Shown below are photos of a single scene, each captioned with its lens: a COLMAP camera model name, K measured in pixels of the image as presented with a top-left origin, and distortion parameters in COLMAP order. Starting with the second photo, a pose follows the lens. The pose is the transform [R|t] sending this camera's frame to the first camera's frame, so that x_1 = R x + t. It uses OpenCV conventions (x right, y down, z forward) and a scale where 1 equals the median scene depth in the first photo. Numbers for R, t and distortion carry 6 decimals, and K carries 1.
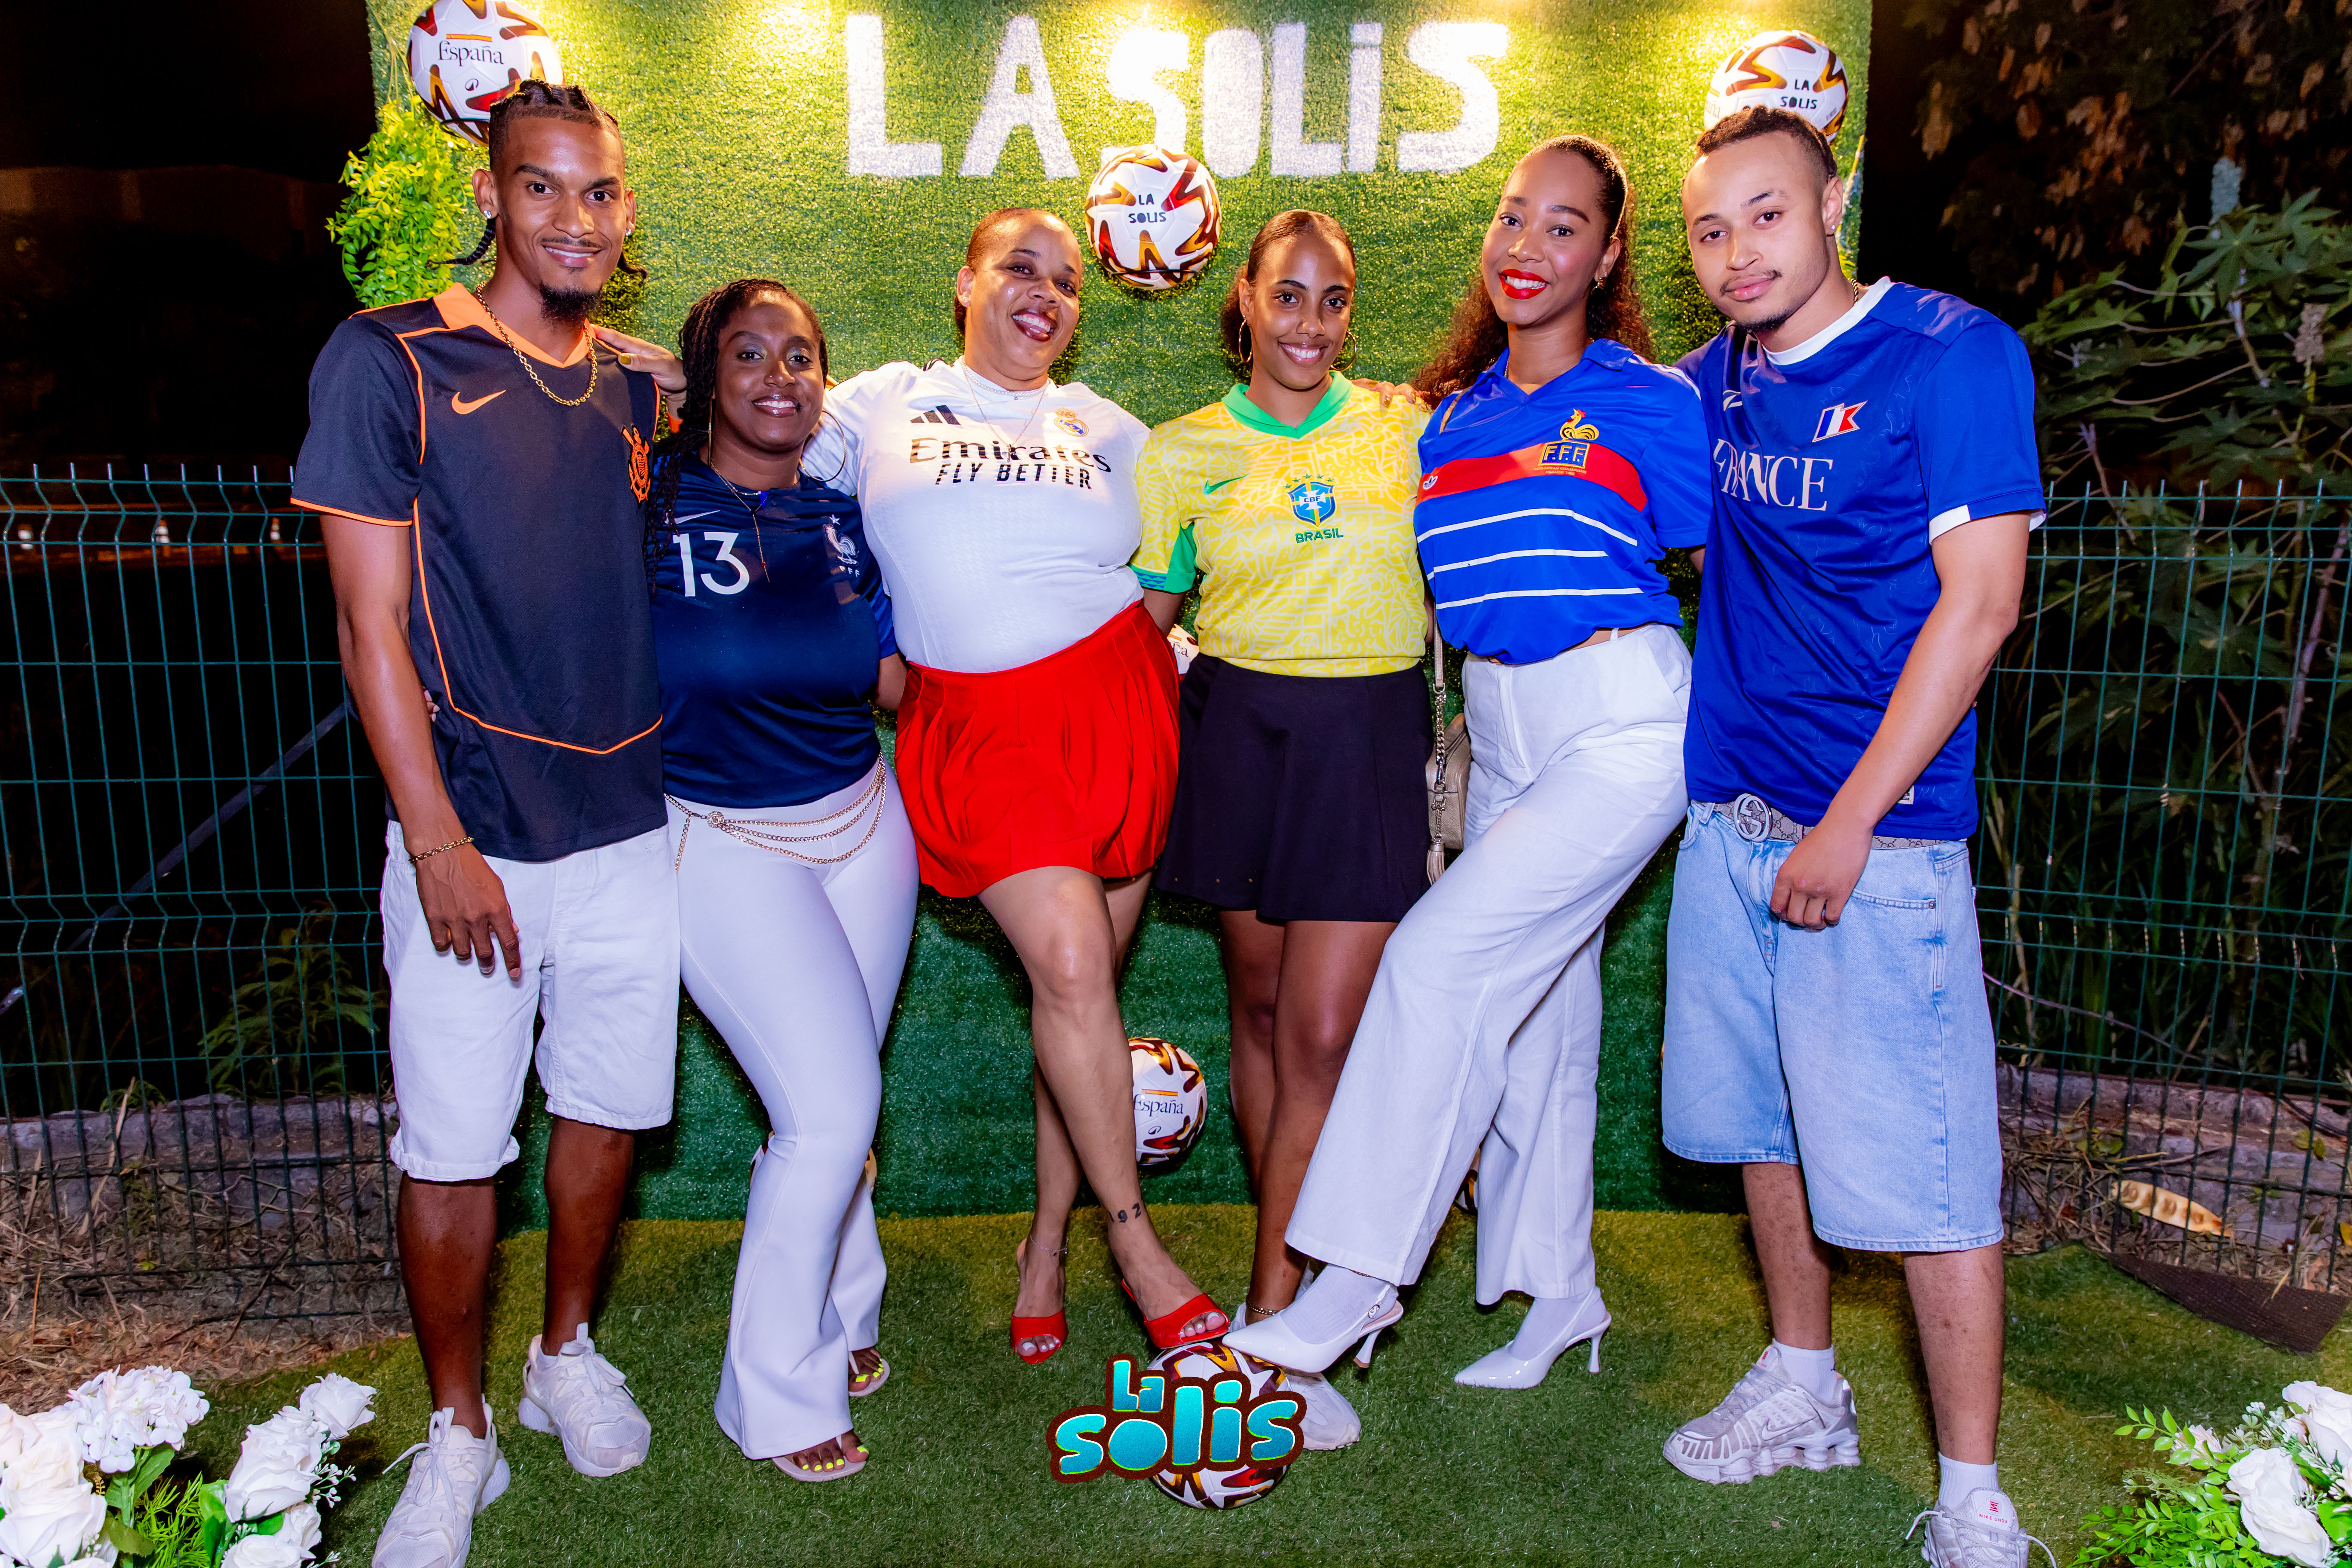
lens RADIAL K [[1611.9, 0, 1174.2], [0, 1611.9, 803.3], [0, 0, 1]] dist [0.016569, -0.020746]
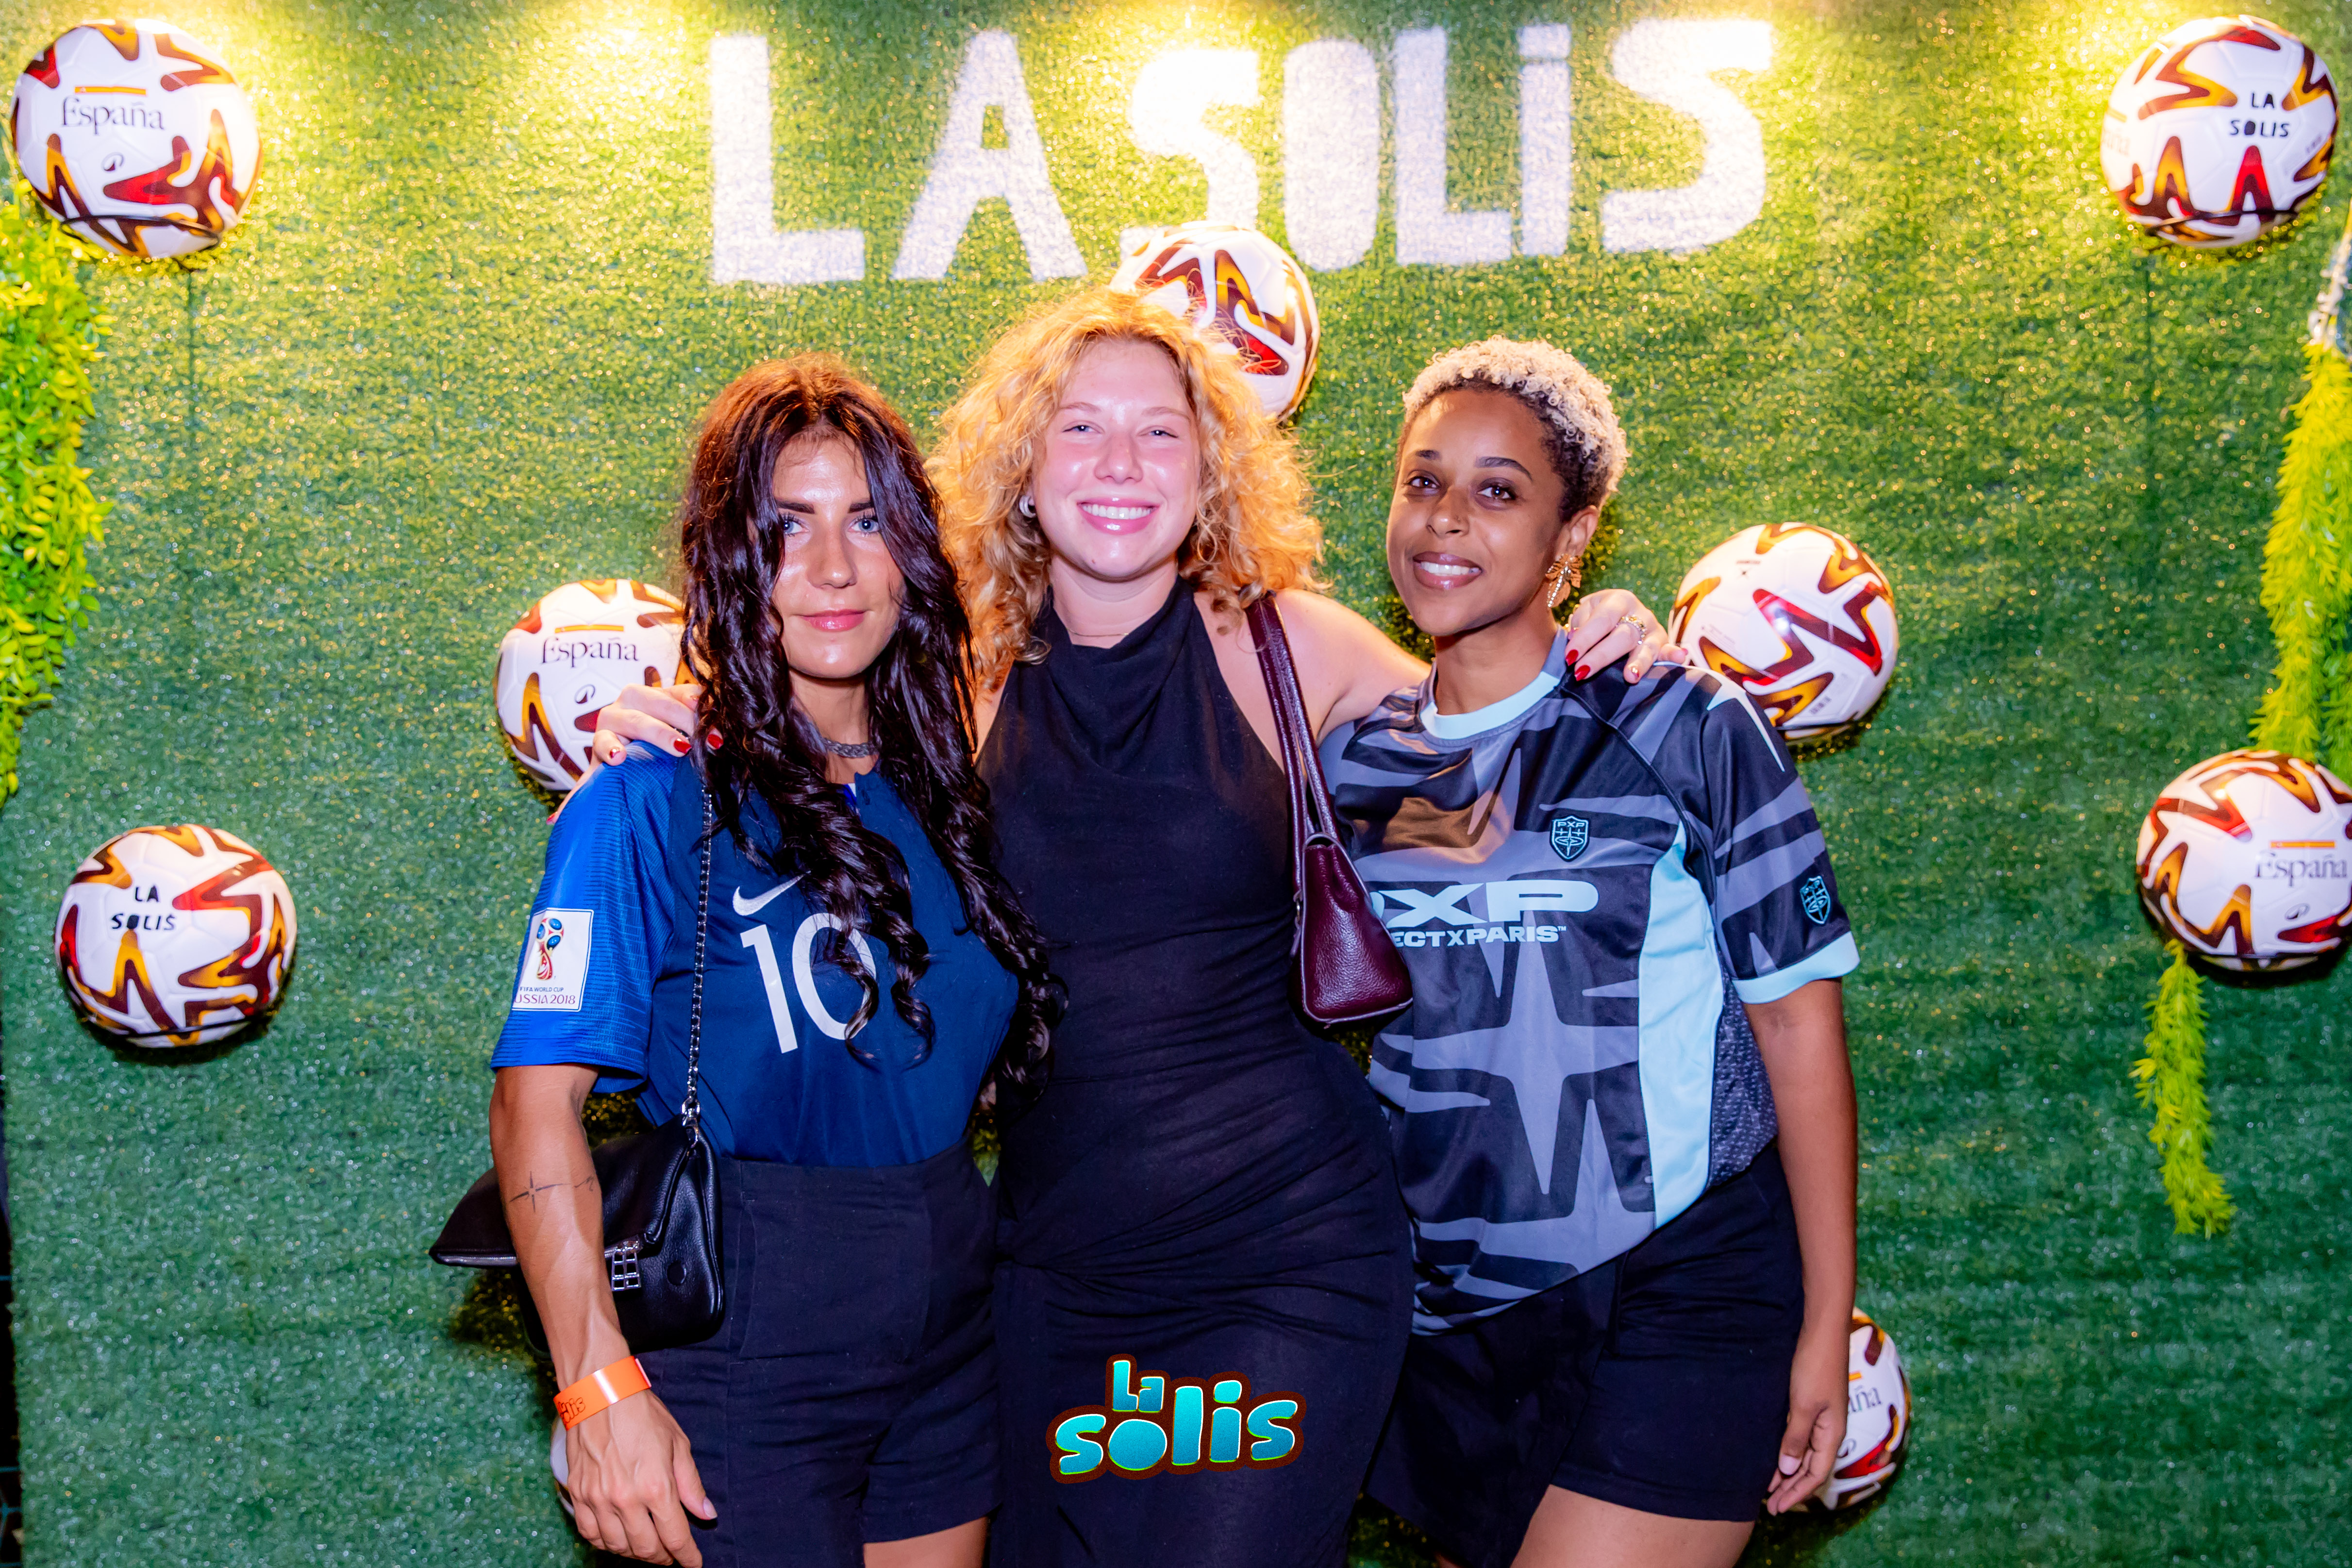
lens RADIAL K [[2644.9, 0, 1162.4], [0, 2644.9, 896.9], [0, 0, 1]] dist [0.009588, 0.000000]
pose [[0.999577, -0.023458, -0.017209, -0.017834], [0.021018, 0.991239, -0.130396, -0.020627], [0.020117, 0.129979, 0.991313, 0.030779]]
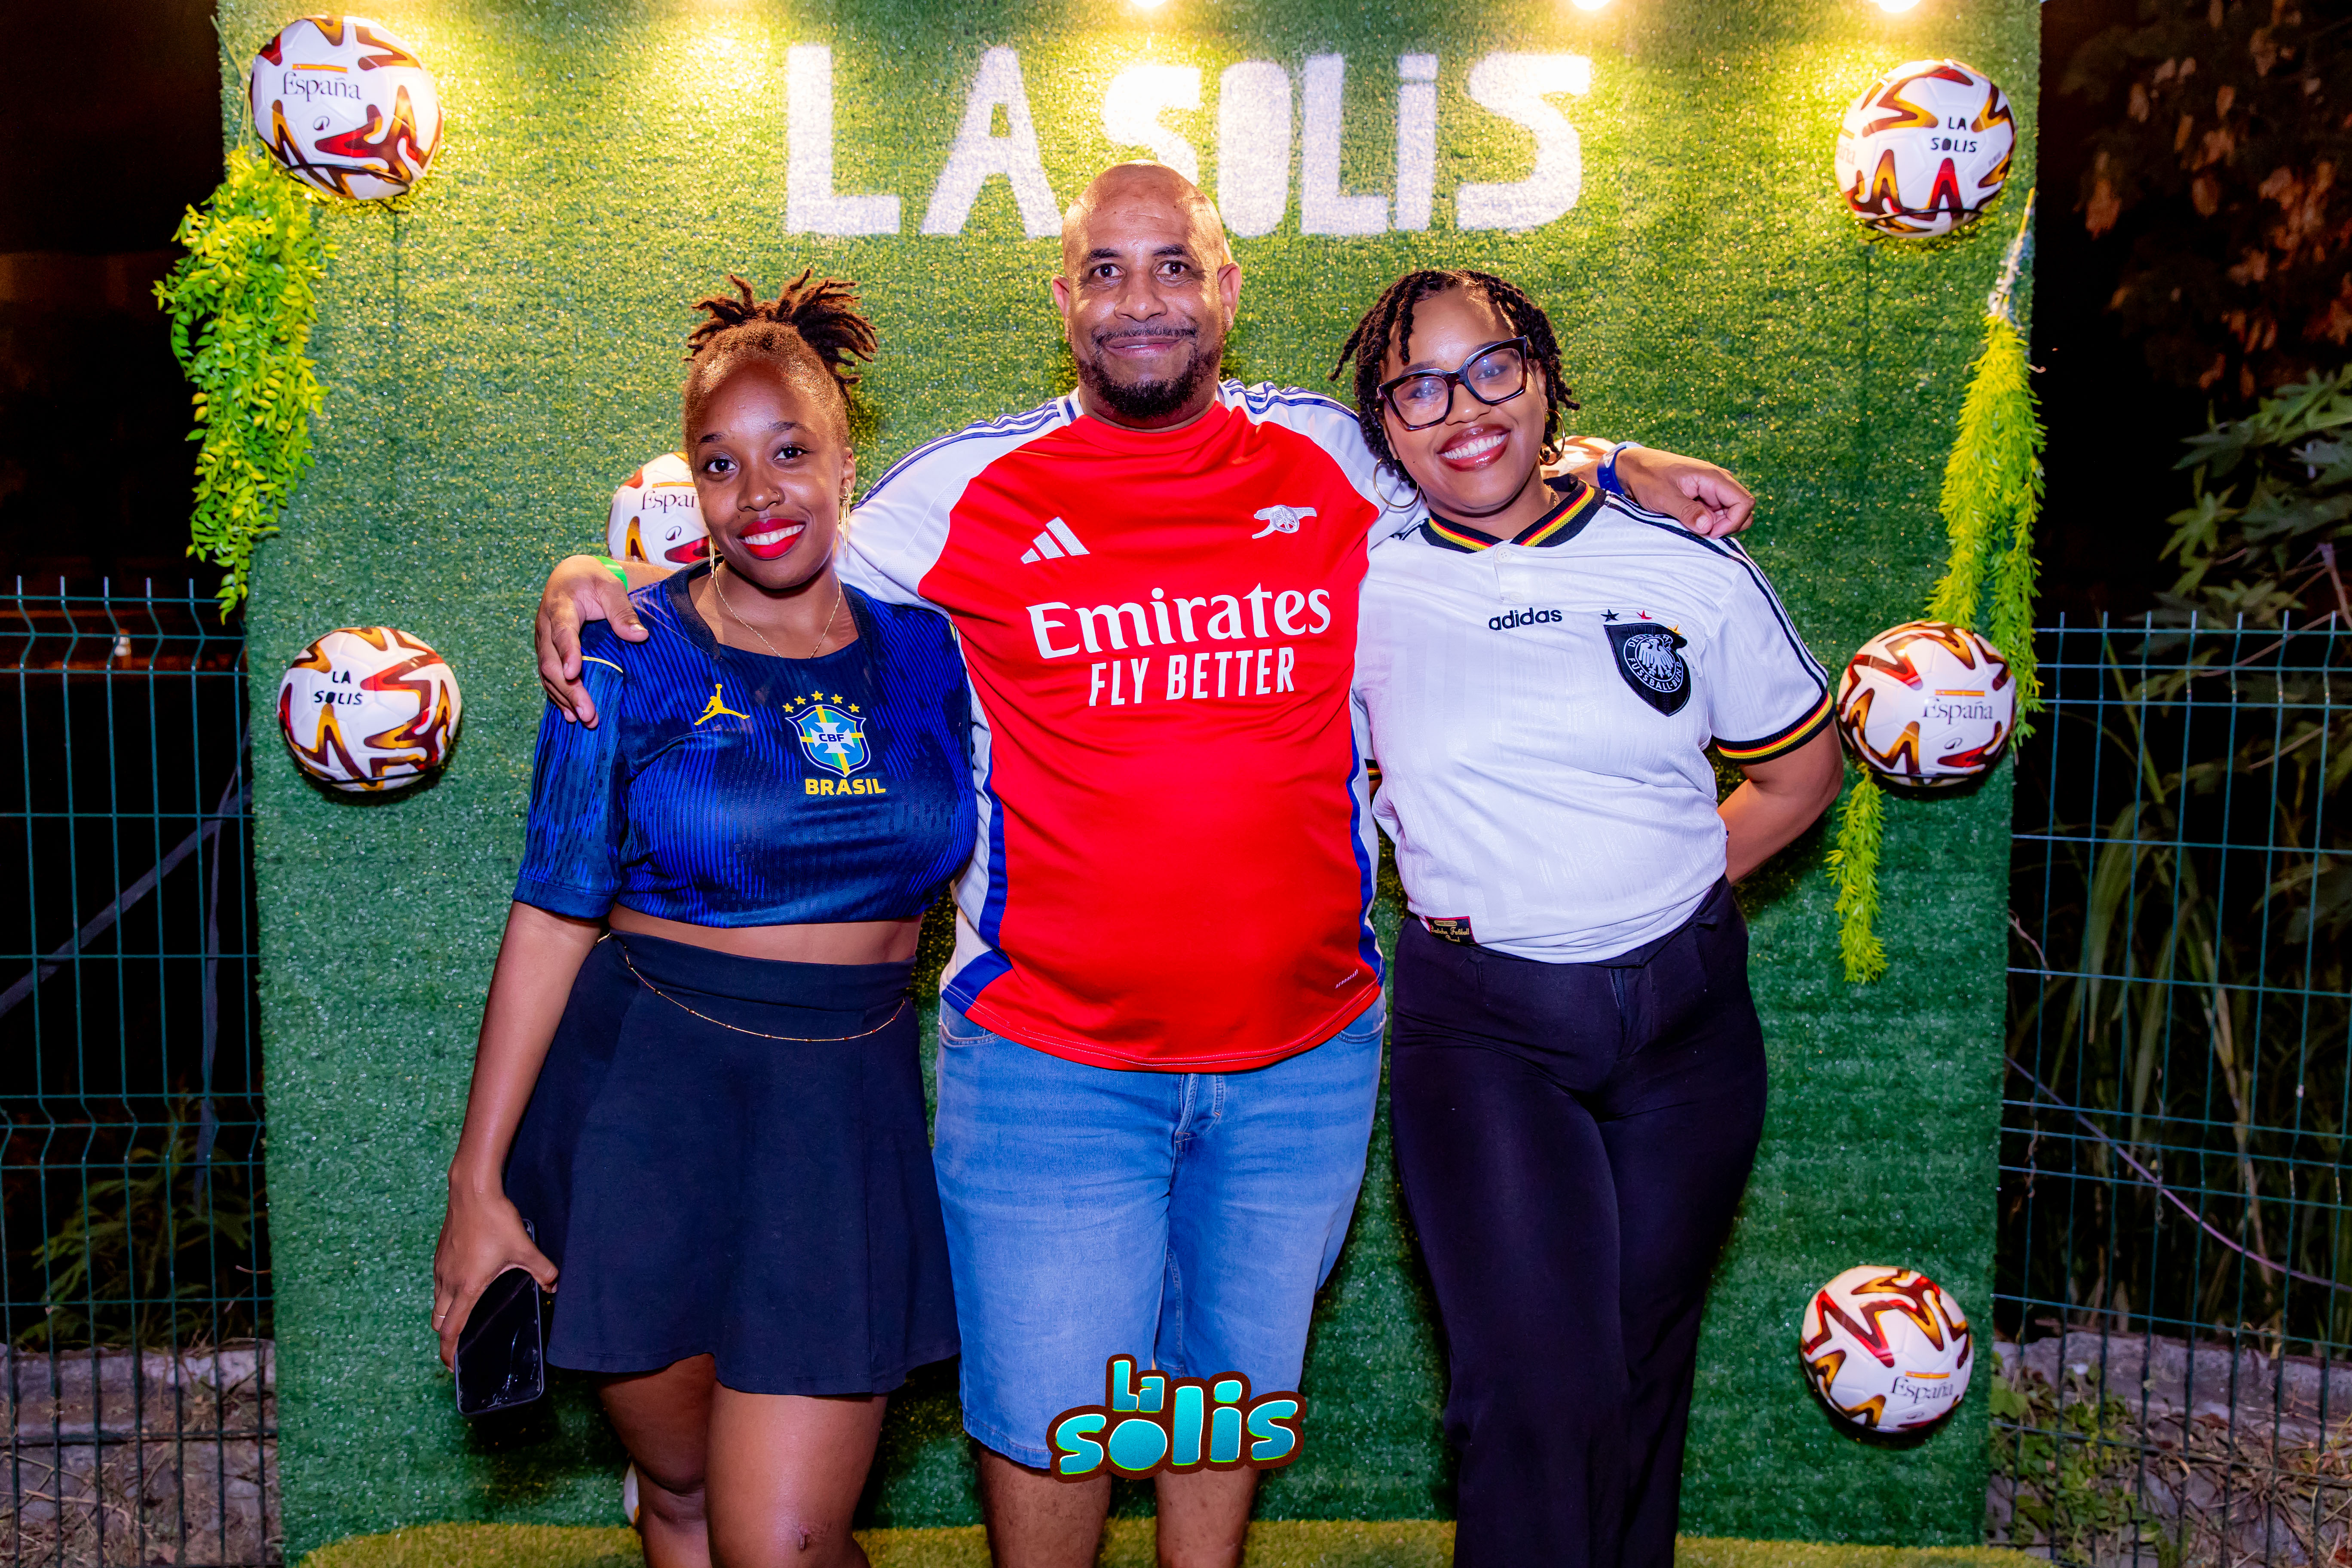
lens RADIAL K [[1809.6, 0, 1185.6], [0, 1809.6, 788.9], [0, 0, 1]] dist [-0.000060, 0.000130]
pose [[0.999384, 0.010623, -0.033451, 0.035530], [-0.013509, 0.996092, -0.087283, -0.028725], [0.032393, 0.087681, 0.995622, 0.112442]]
